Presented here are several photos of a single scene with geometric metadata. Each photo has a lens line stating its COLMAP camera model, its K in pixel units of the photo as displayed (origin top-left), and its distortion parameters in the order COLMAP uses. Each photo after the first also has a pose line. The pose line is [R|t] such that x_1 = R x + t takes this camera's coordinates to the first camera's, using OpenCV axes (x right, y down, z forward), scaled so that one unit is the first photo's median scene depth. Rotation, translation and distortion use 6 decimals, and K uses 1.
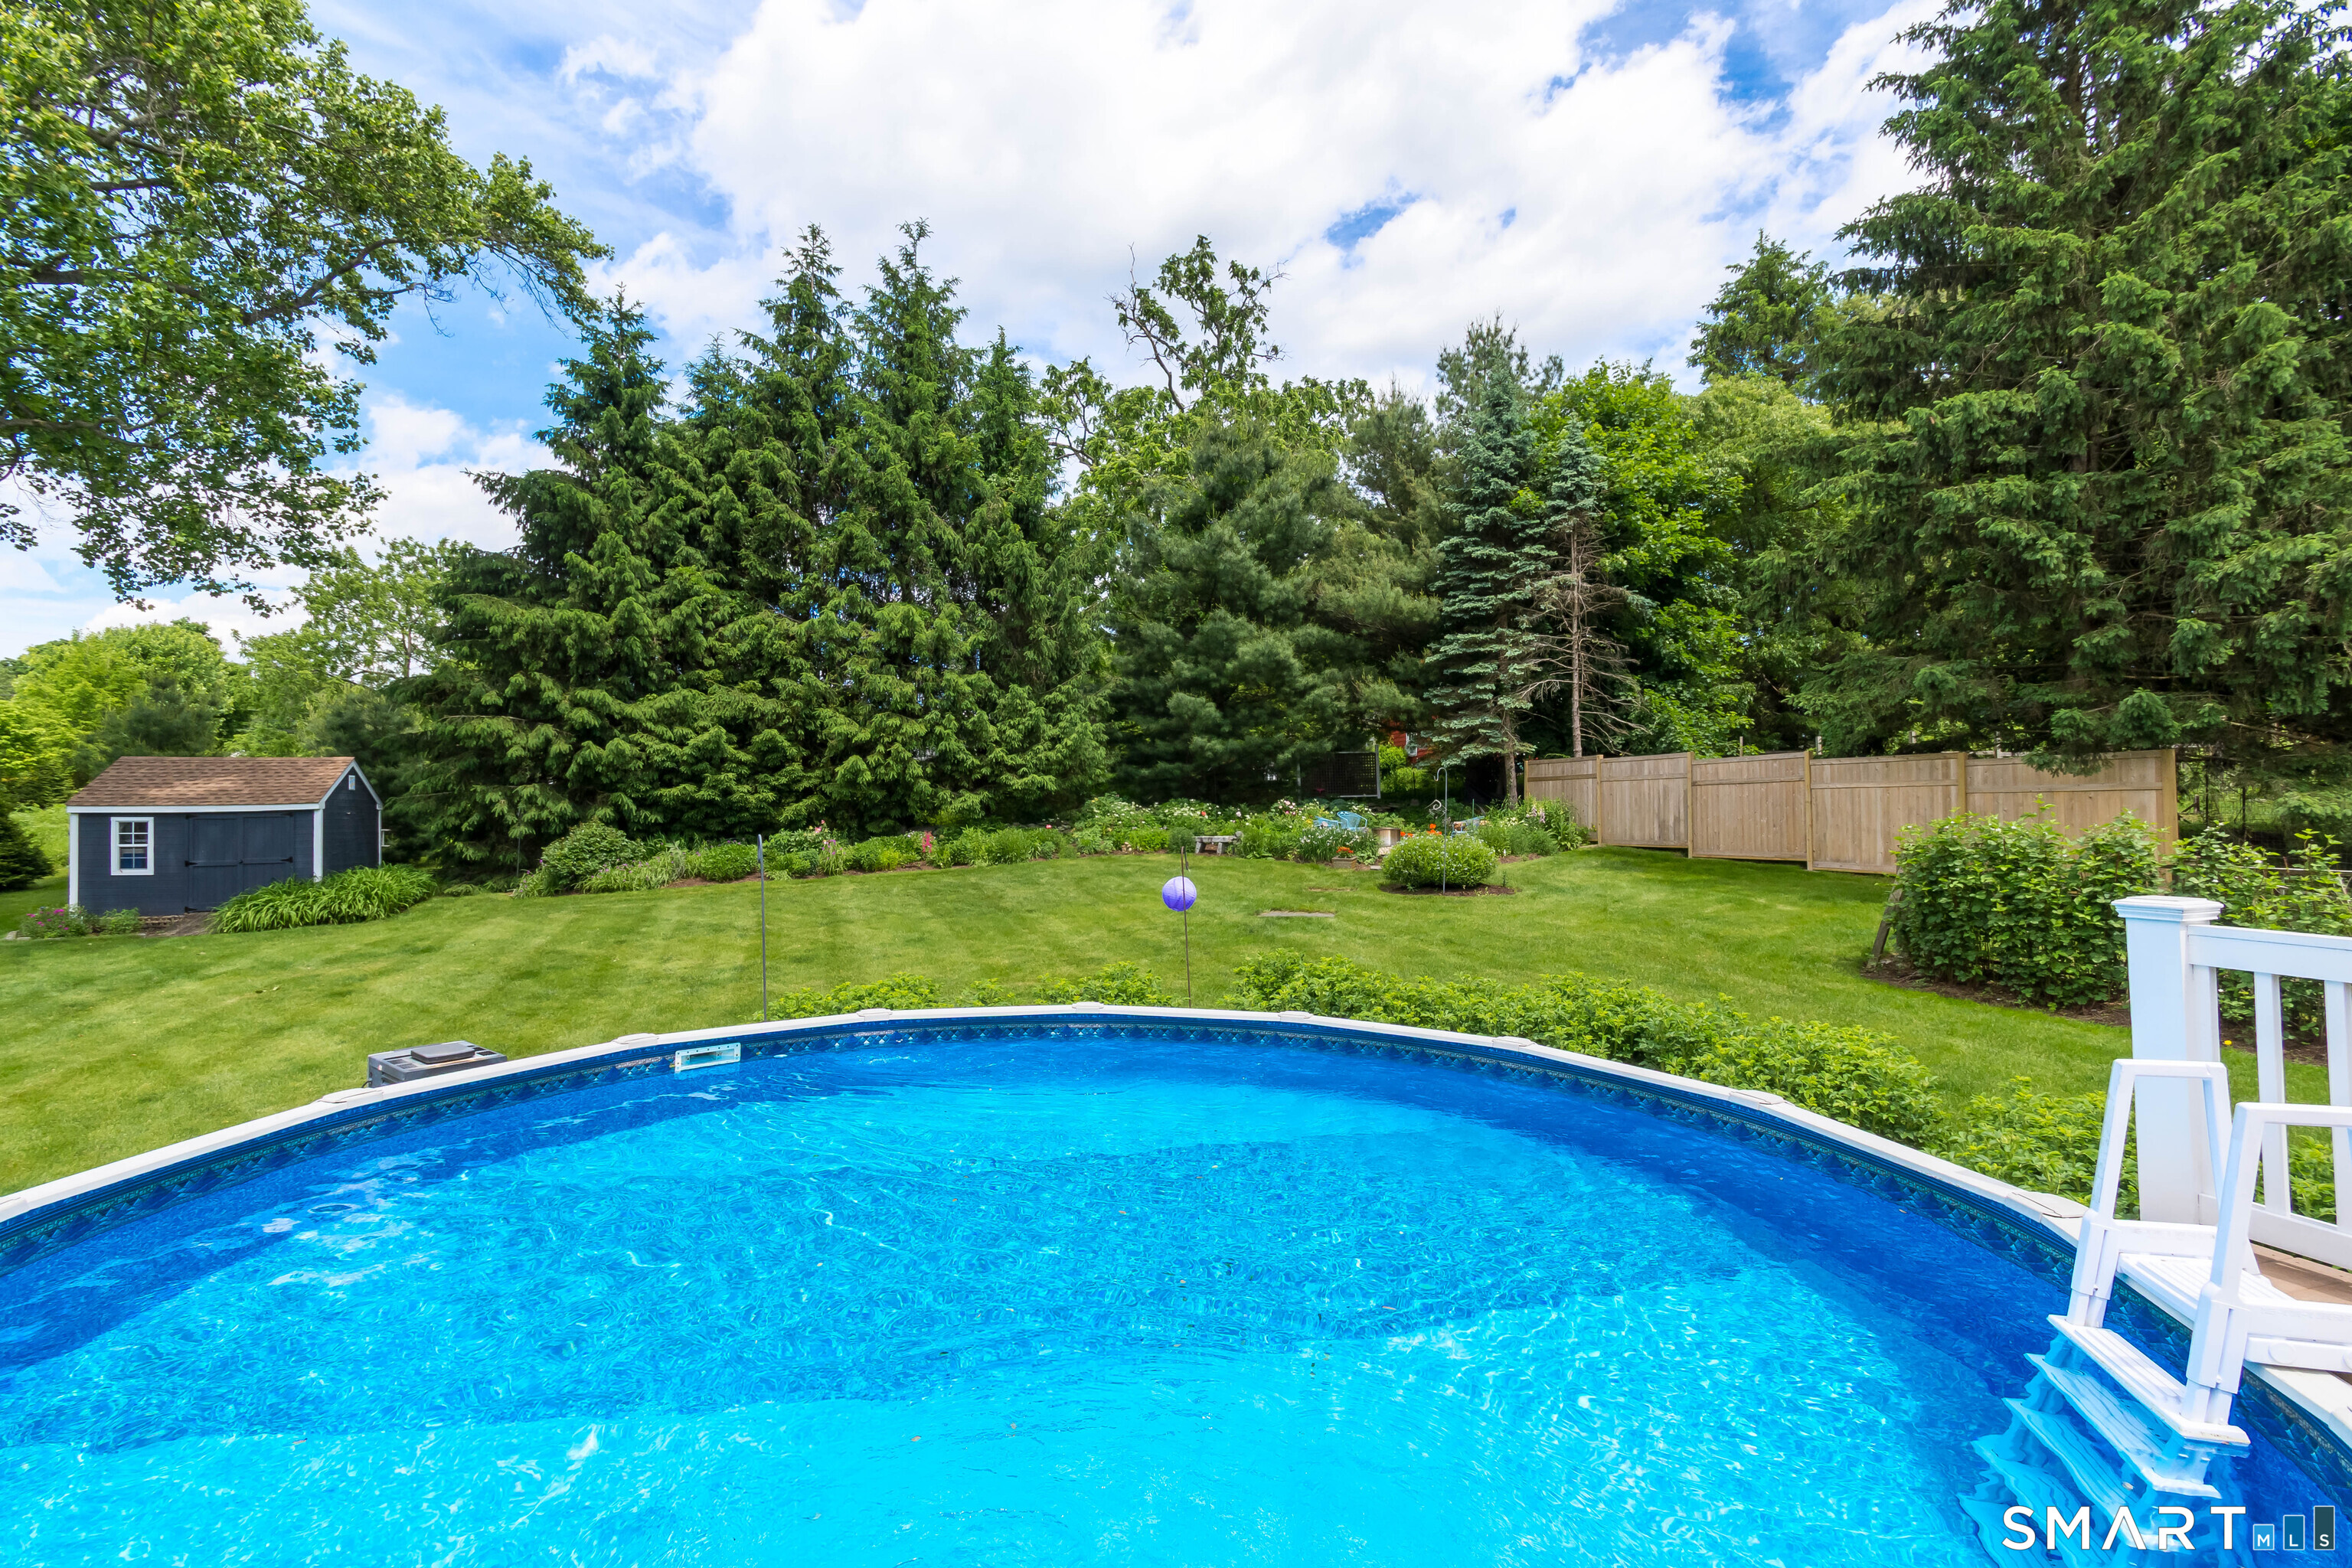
lens RADIAL K [[1058.0, 0, 1167.4], [0, 1058.0, 777.5], [0, 0, 1]] dist [0.008290, -0.002883]
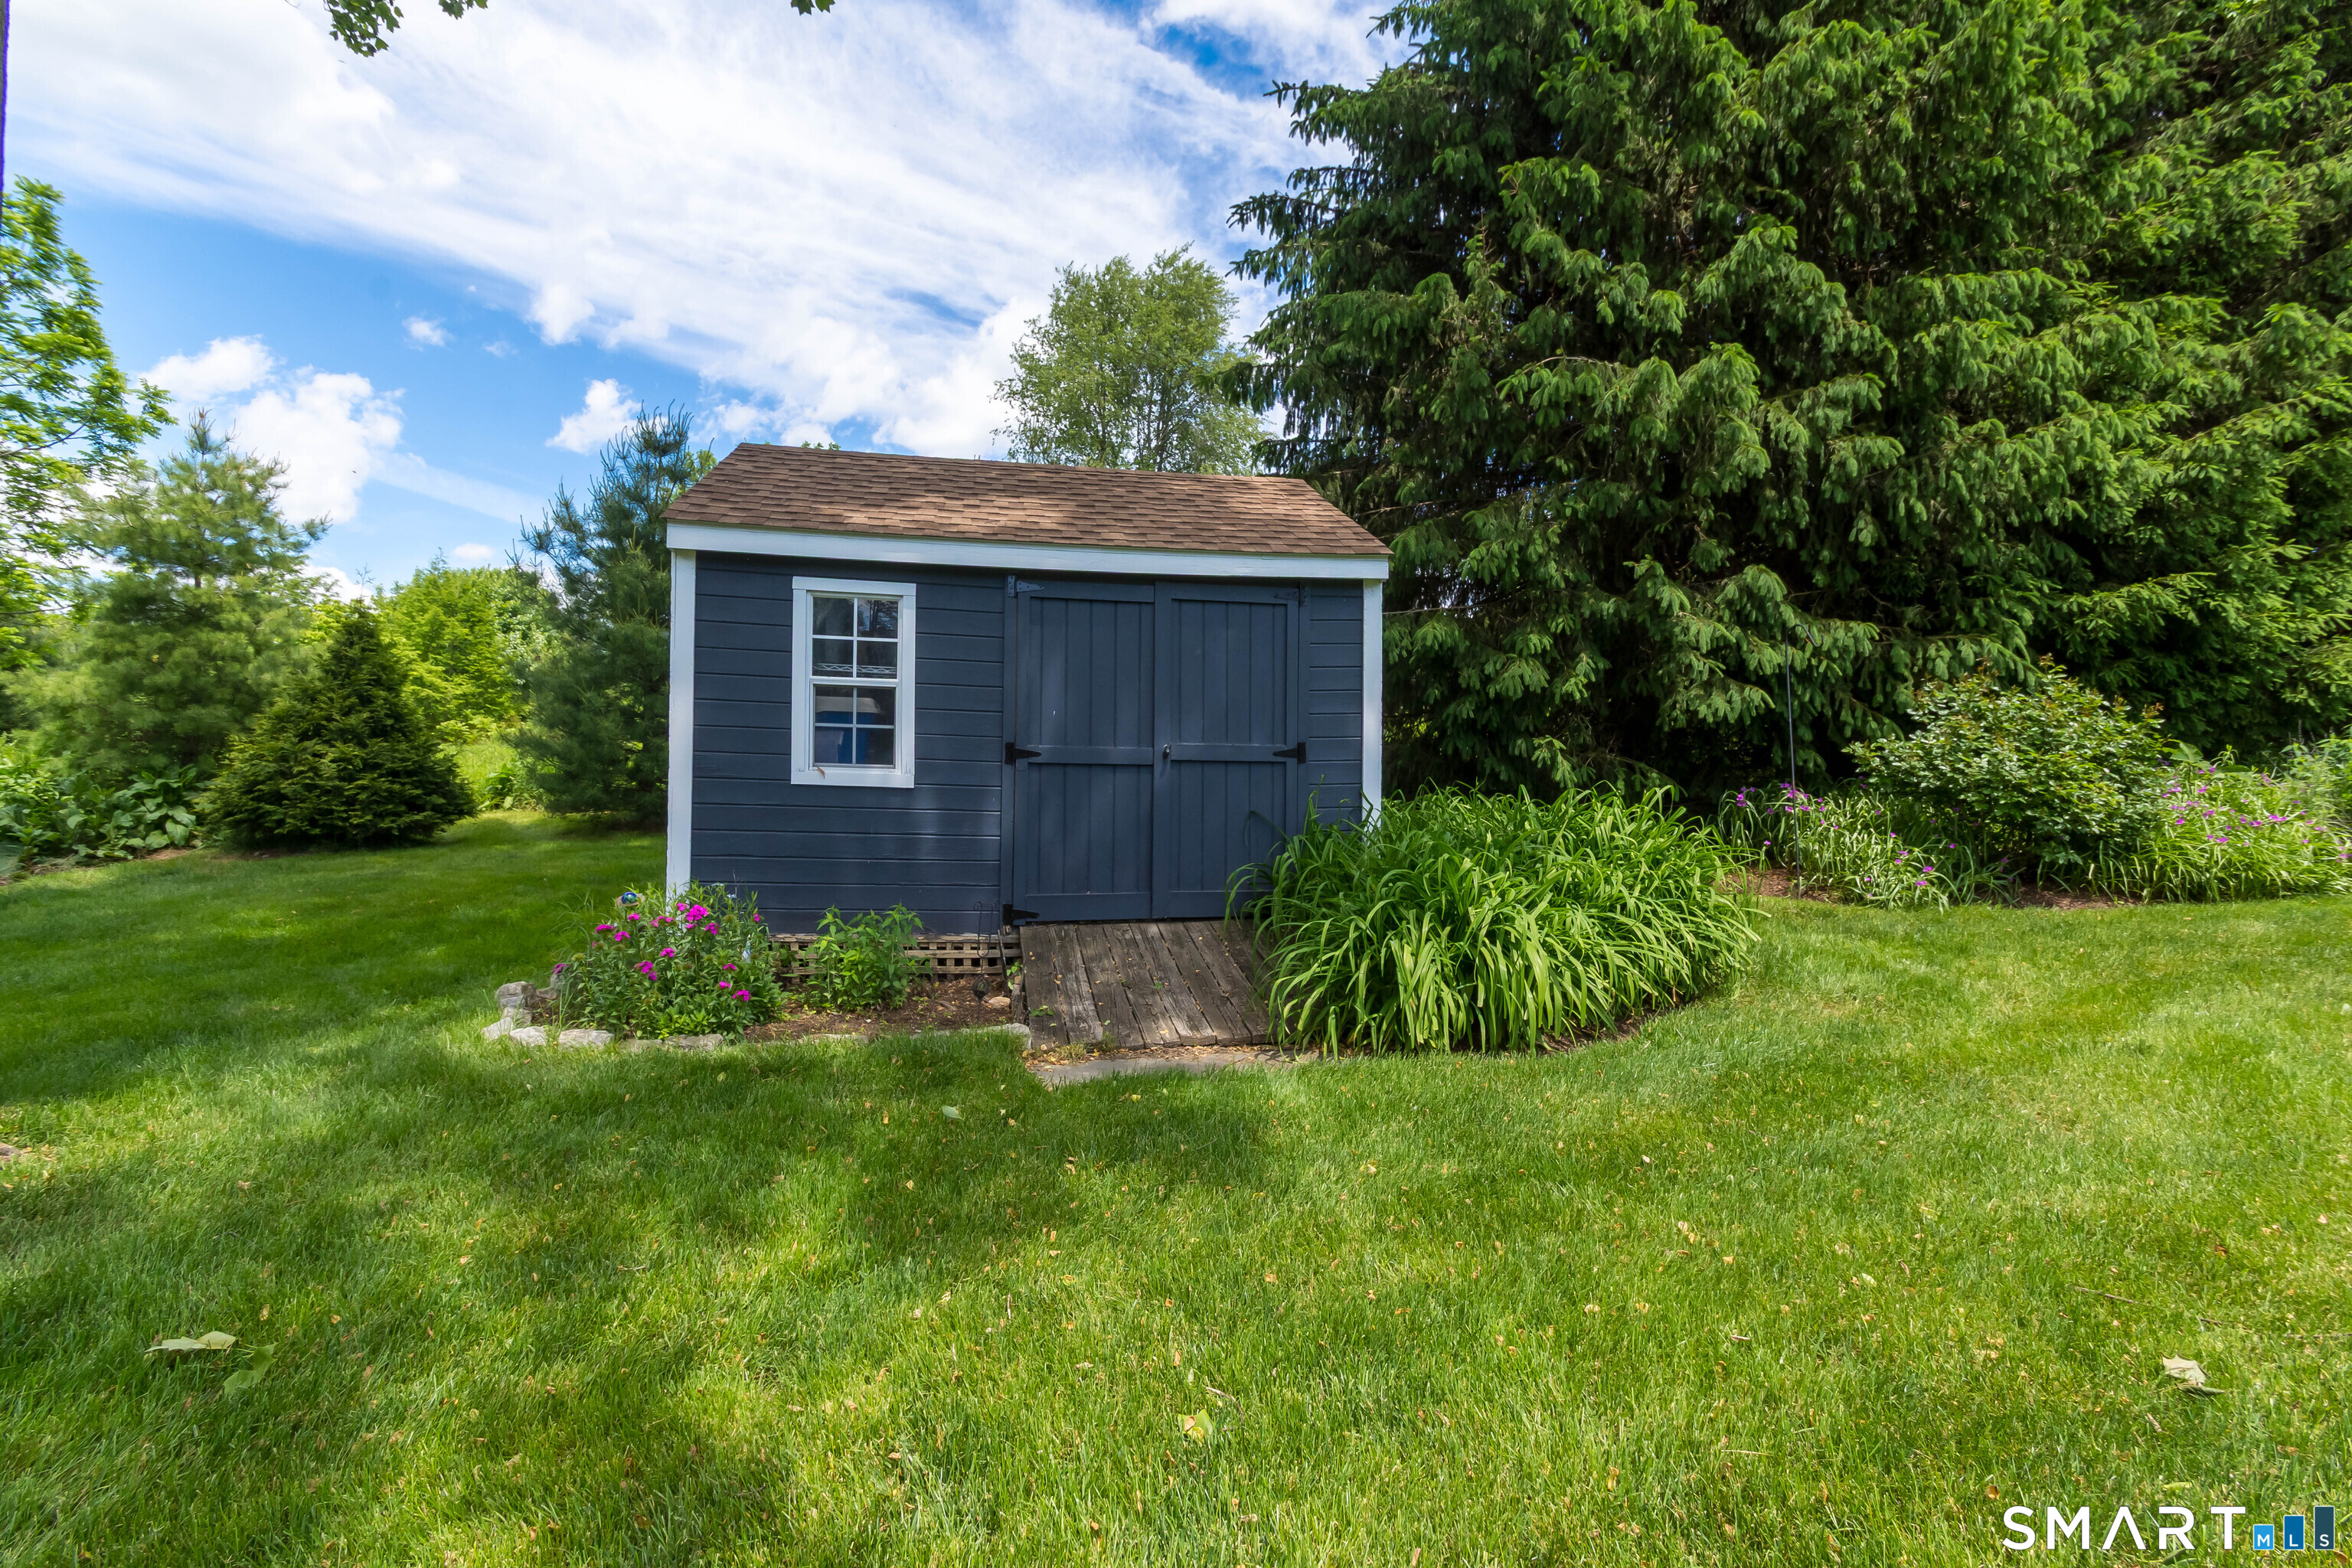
lens RADIAL K [[1058.0, 0, 1171.6], [0, 1058.0, 793.4], [0, 0, 1]] dist [0.008290, -0.002883]
pose [[0.986083, 0.019437, -0.165115, -0.666312], [-0.016069, 0.999635, 0.021712, 0.068013], [0.165477, -0.018757, 0.986035, 0.583048]]
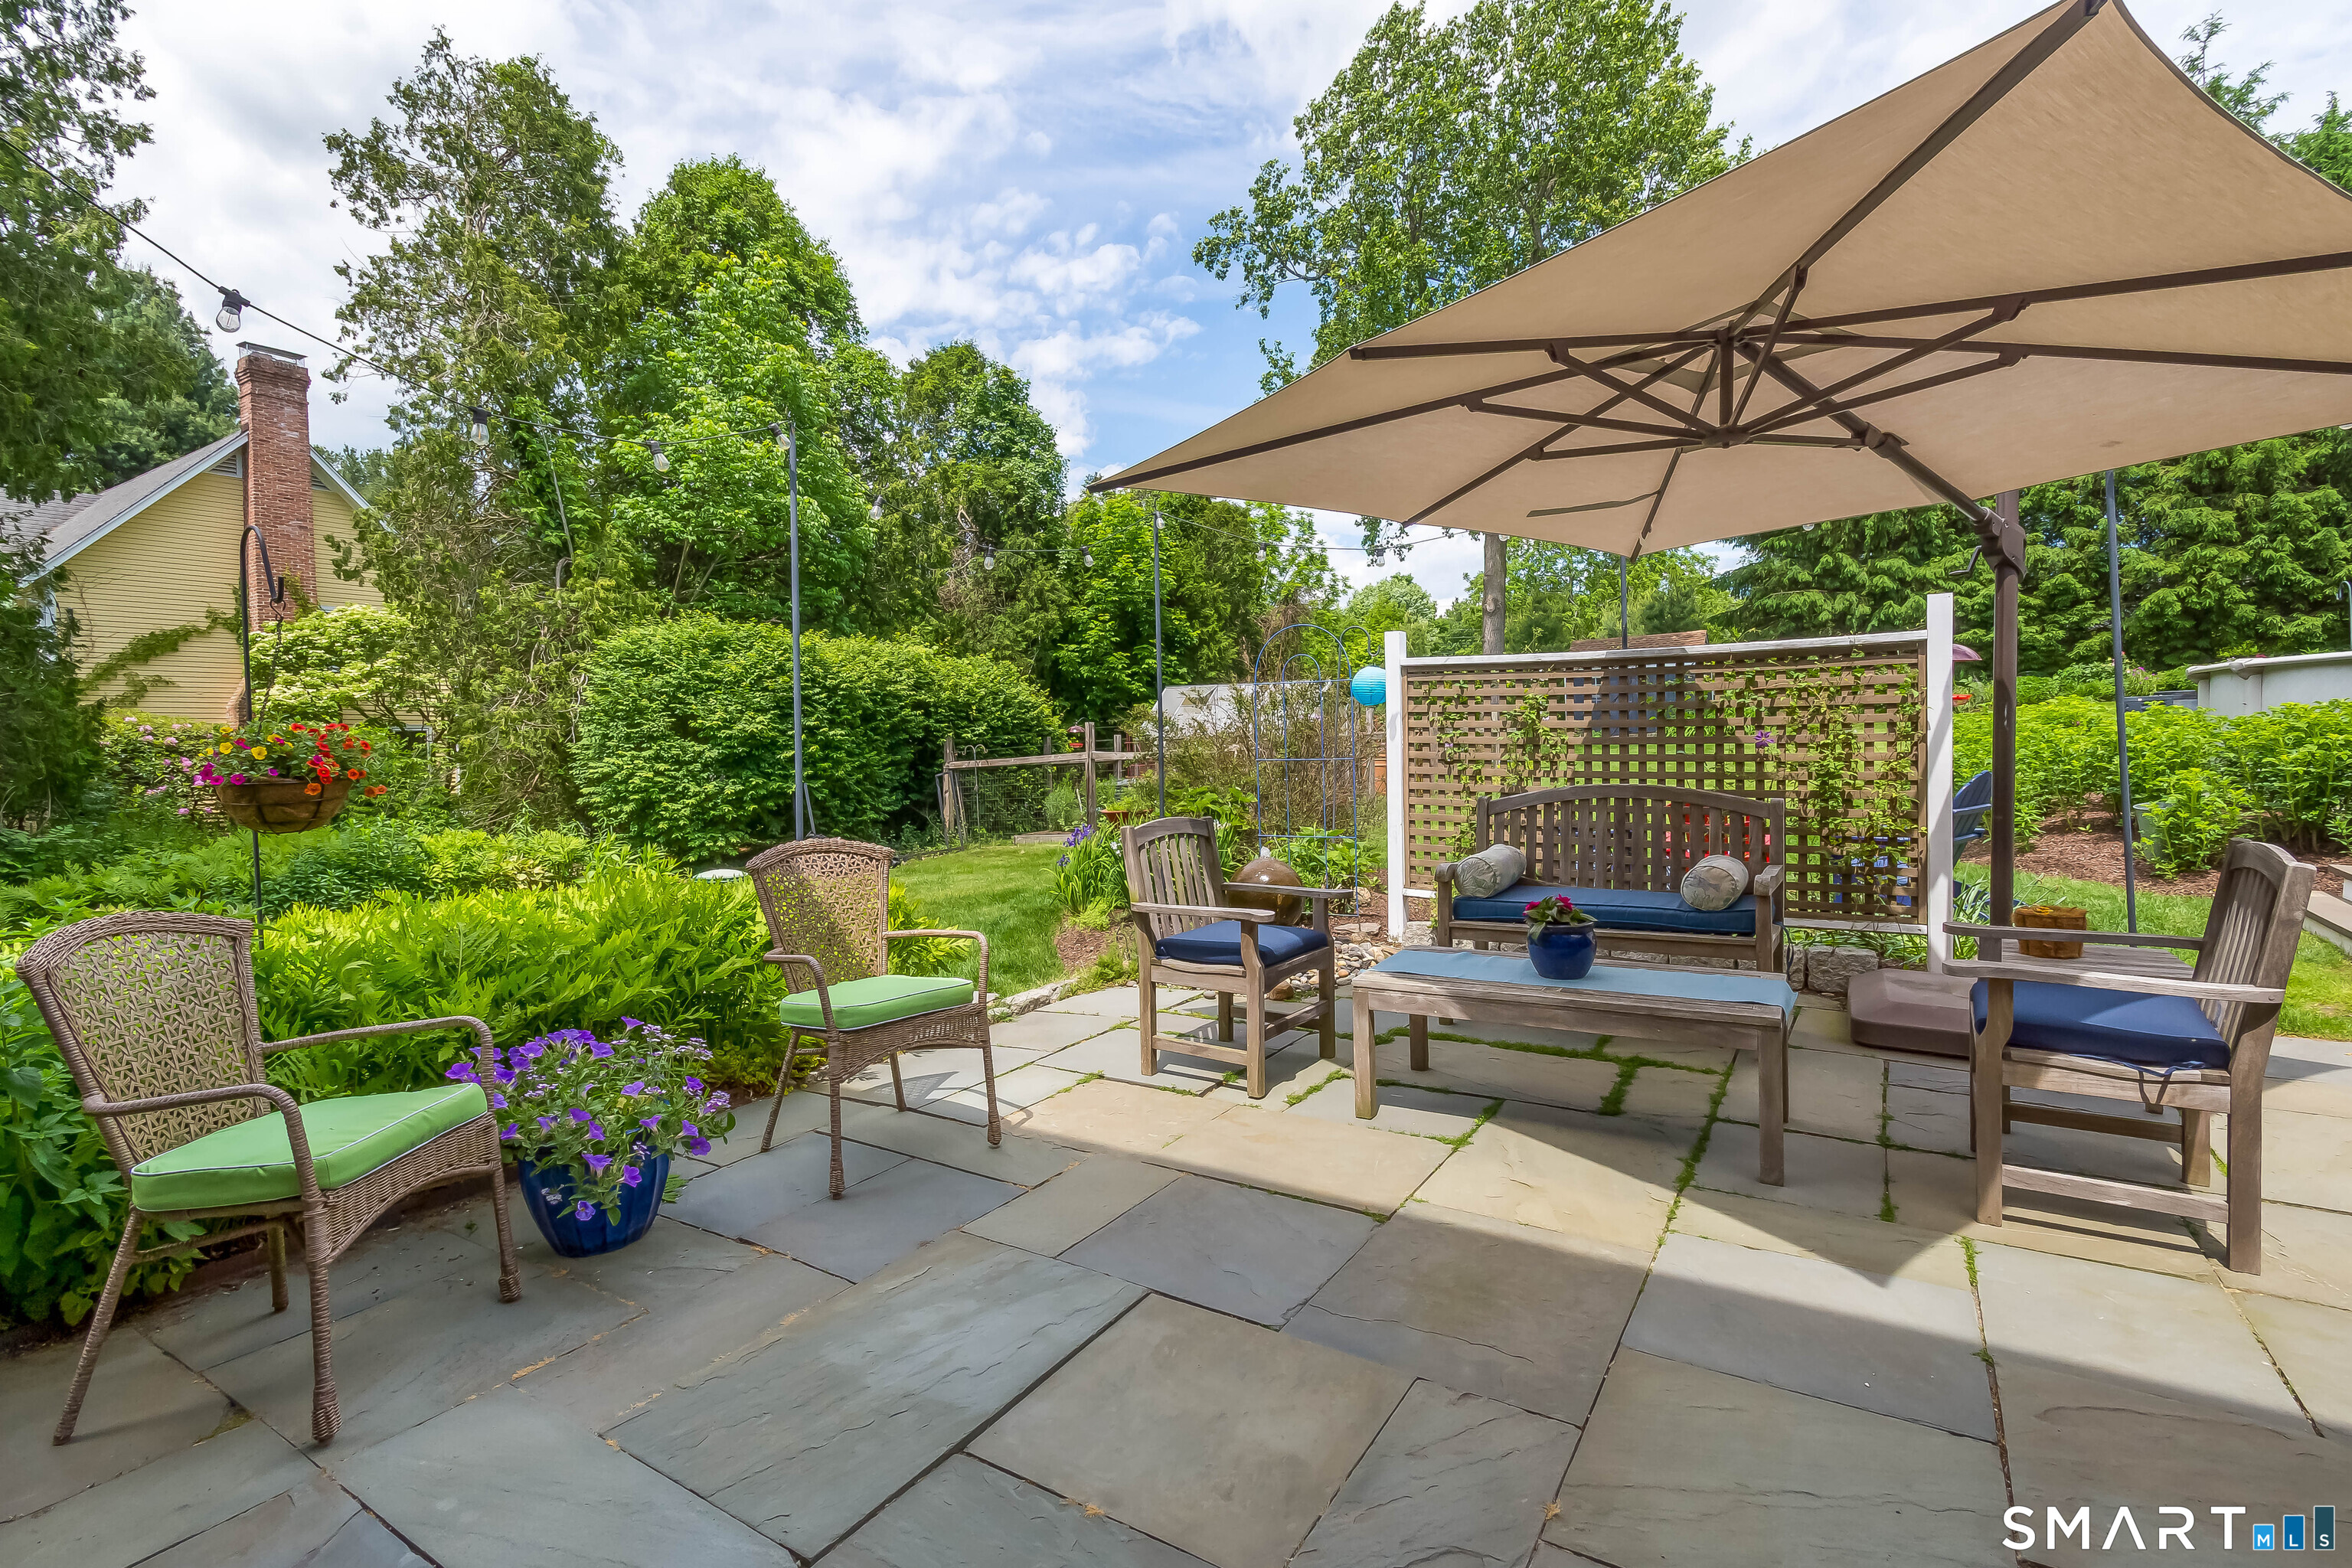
lens RADIAL K [[1058.0, 0, 1178.3], [0, 1058.0, 780.0], [0, 0, 1]] dist [0.008290, -0.002883]
pose [[0.648771, 0.013177, -0.760869, -0.117355], [0.056634, 0.996241, 0.065544, 0.042915], [0.758873, -0.085614, 0.645587, -0.433825]]
